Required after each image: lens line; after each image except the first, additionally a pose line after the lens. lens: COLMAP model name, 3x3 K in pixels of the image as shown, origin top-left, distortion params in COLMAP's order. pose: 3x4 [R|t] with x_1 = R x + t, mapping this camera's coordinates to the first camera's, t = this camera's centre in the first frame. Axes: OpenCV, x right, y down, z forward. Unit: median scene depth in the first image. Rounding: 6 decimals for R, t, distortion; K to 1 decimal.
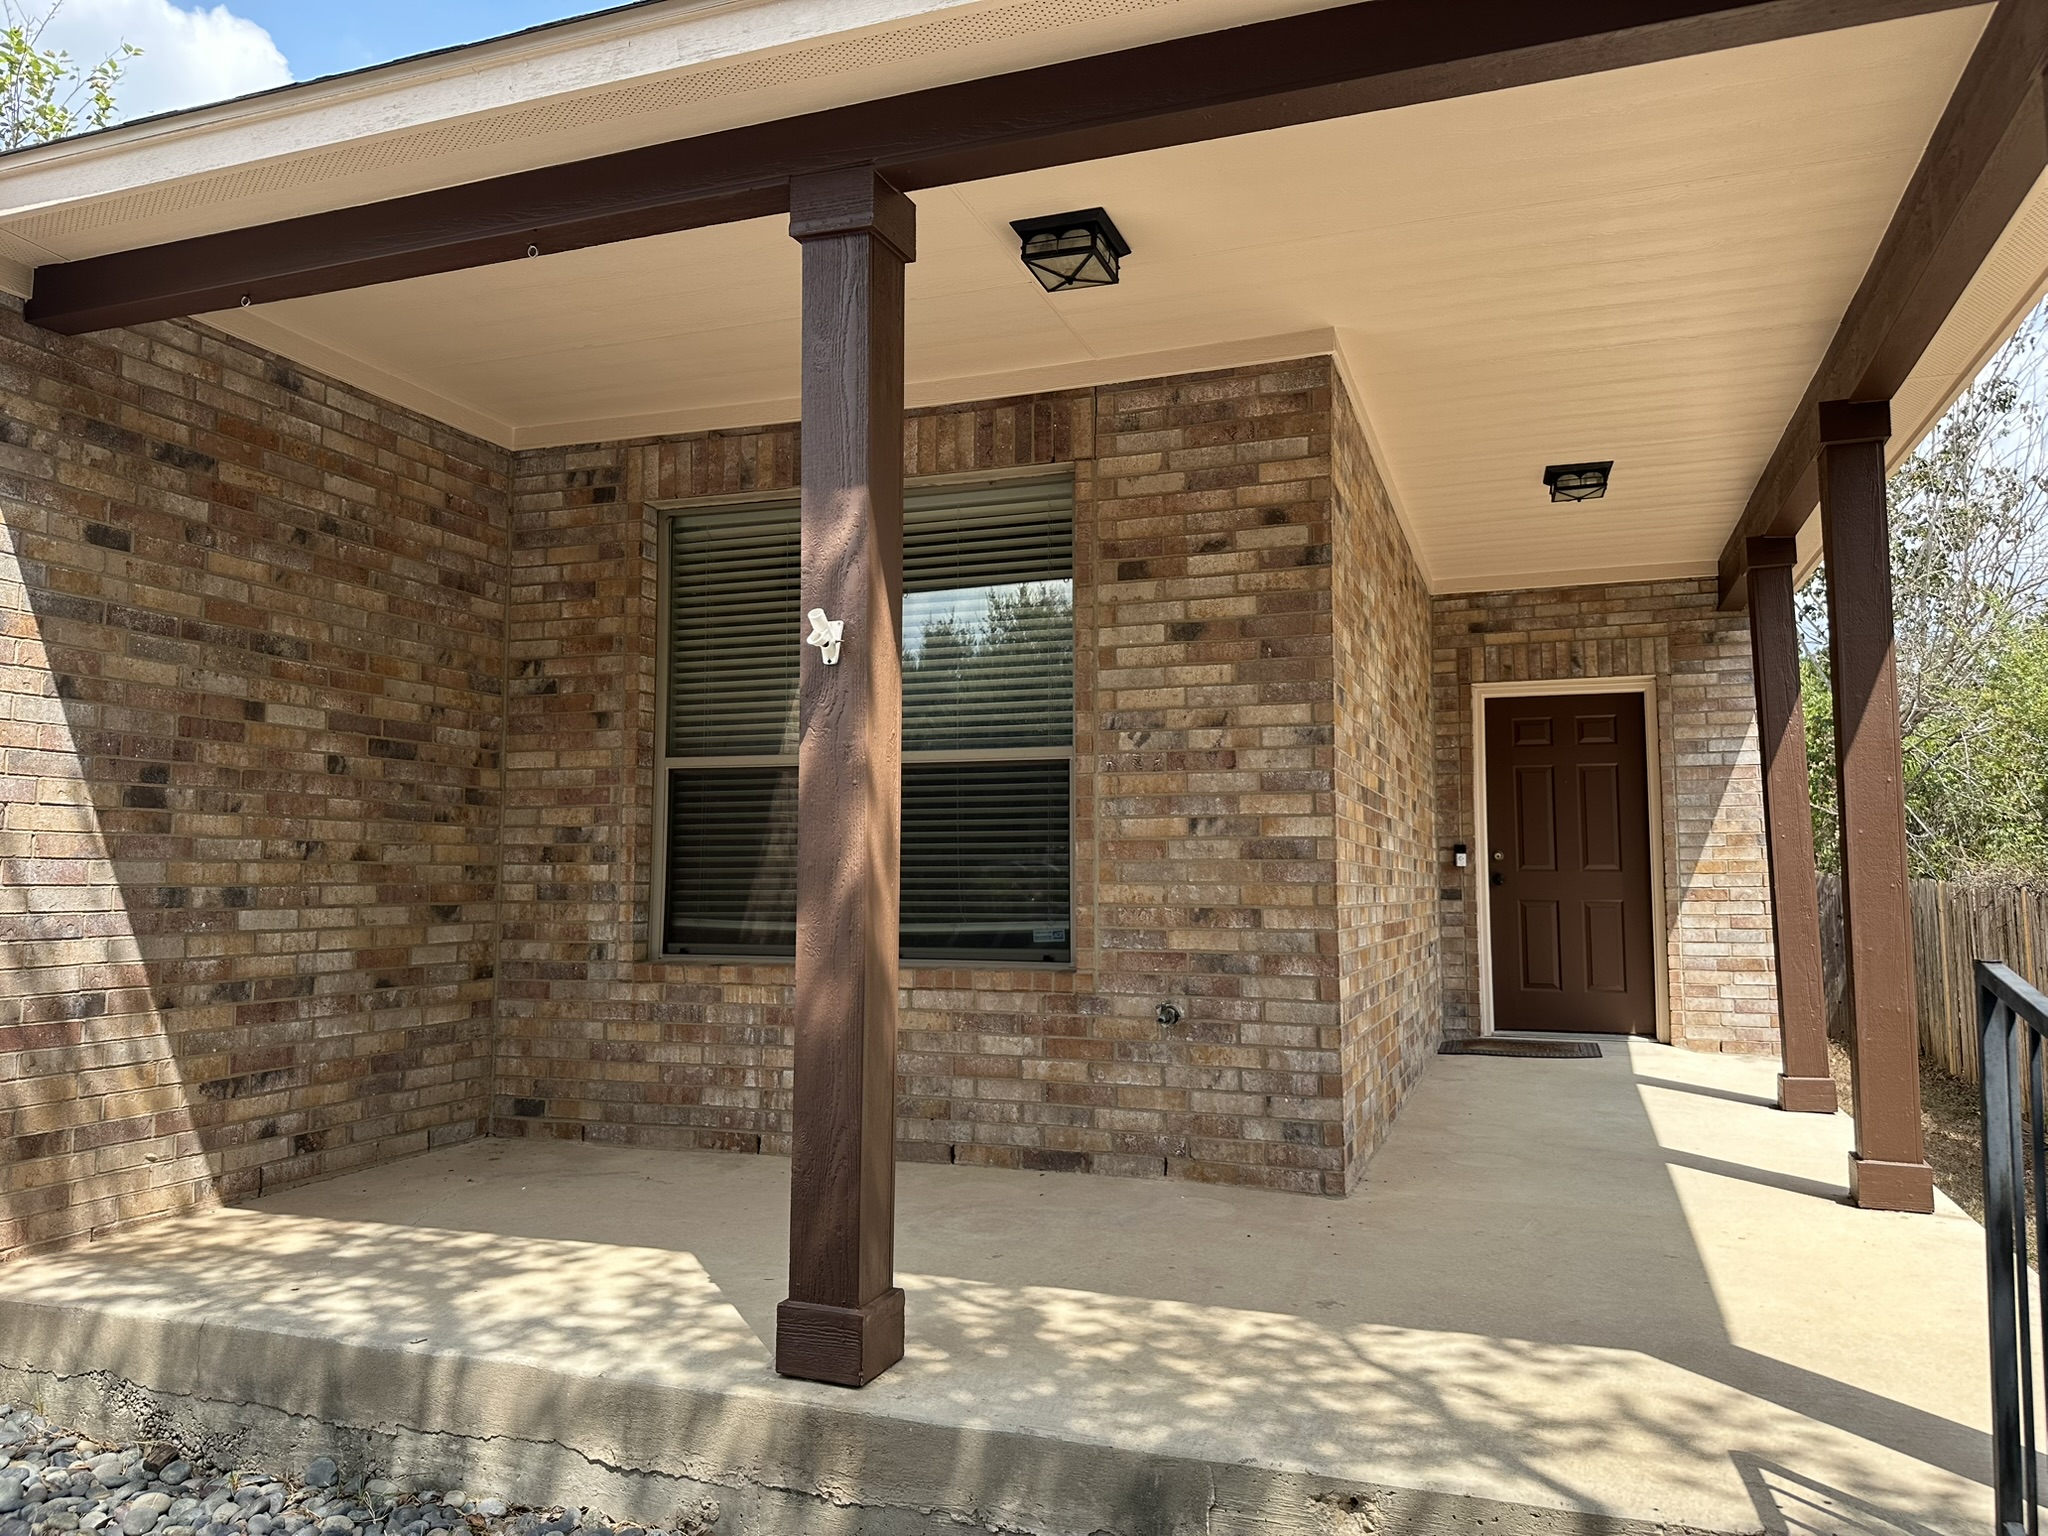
lens RADIAL K [[1433.8, 0, 1024.2], [0, 1433.8, 765.3], [0, 0, 1]] dist [0.040287, 0.000921]
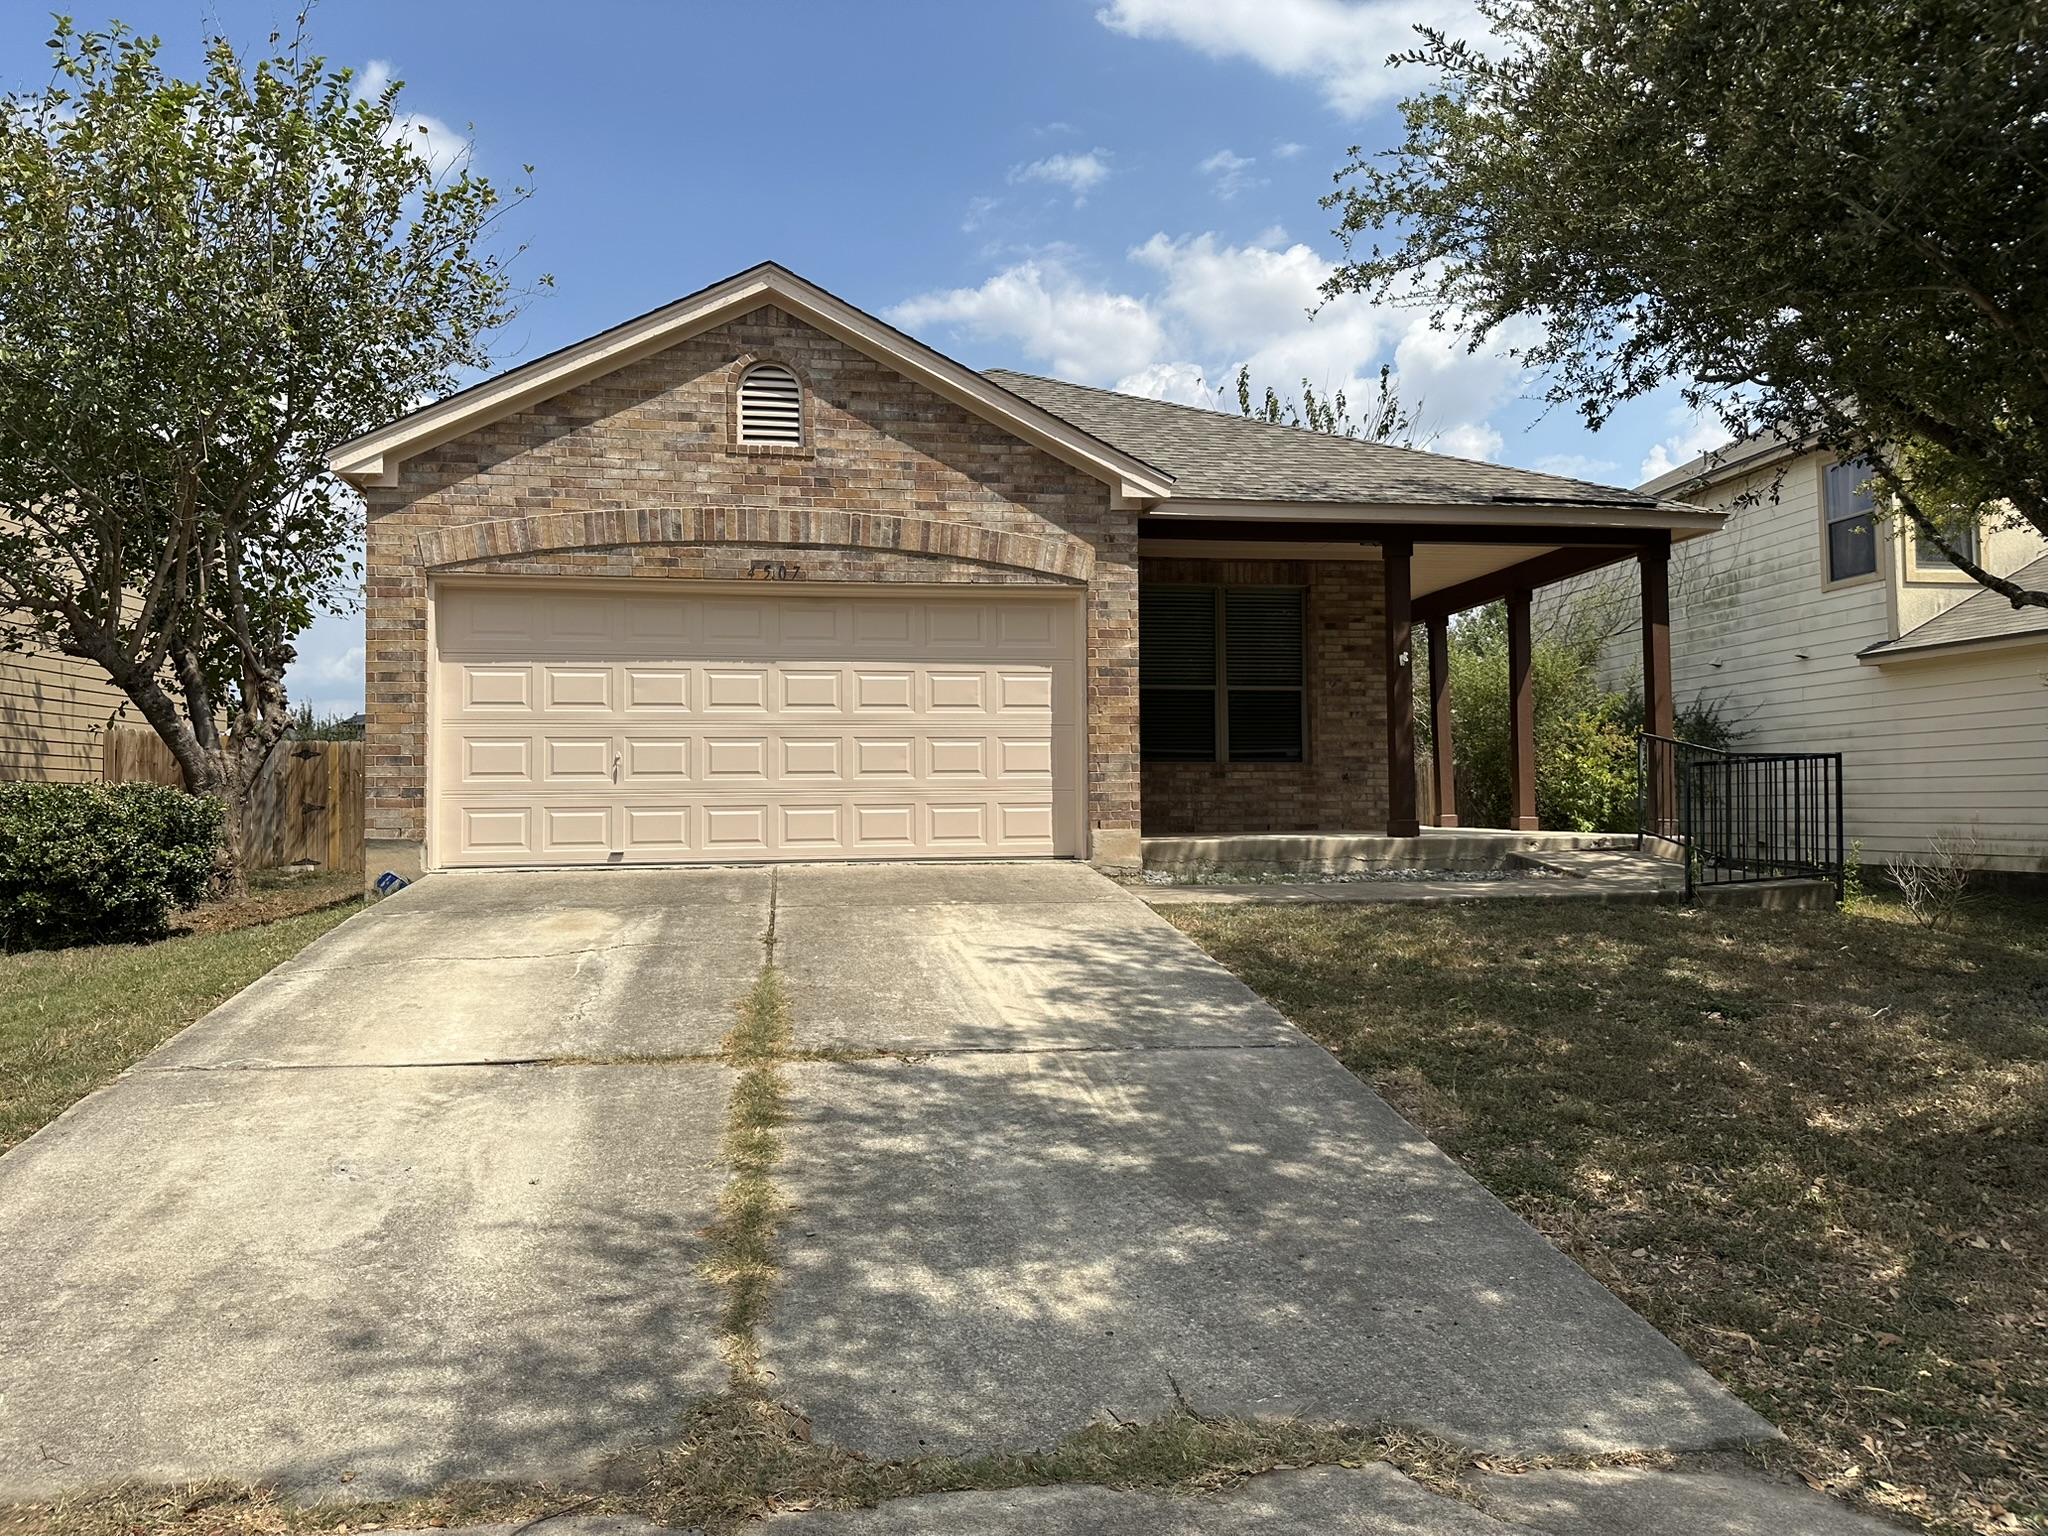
lens RADIAL K [[1433.8, 0, 1025.9], [0, 1433.8, 769.6], [0, 0, 1]] dist [0.040287, 0.000921]
pose [[0.881155, 0.004853, 0.472802, -1.886757], [-0.030732, 0.998421, 0.047028, 0.036937], [-0.471827, -0.055969, 0.879913, -1.313878]]
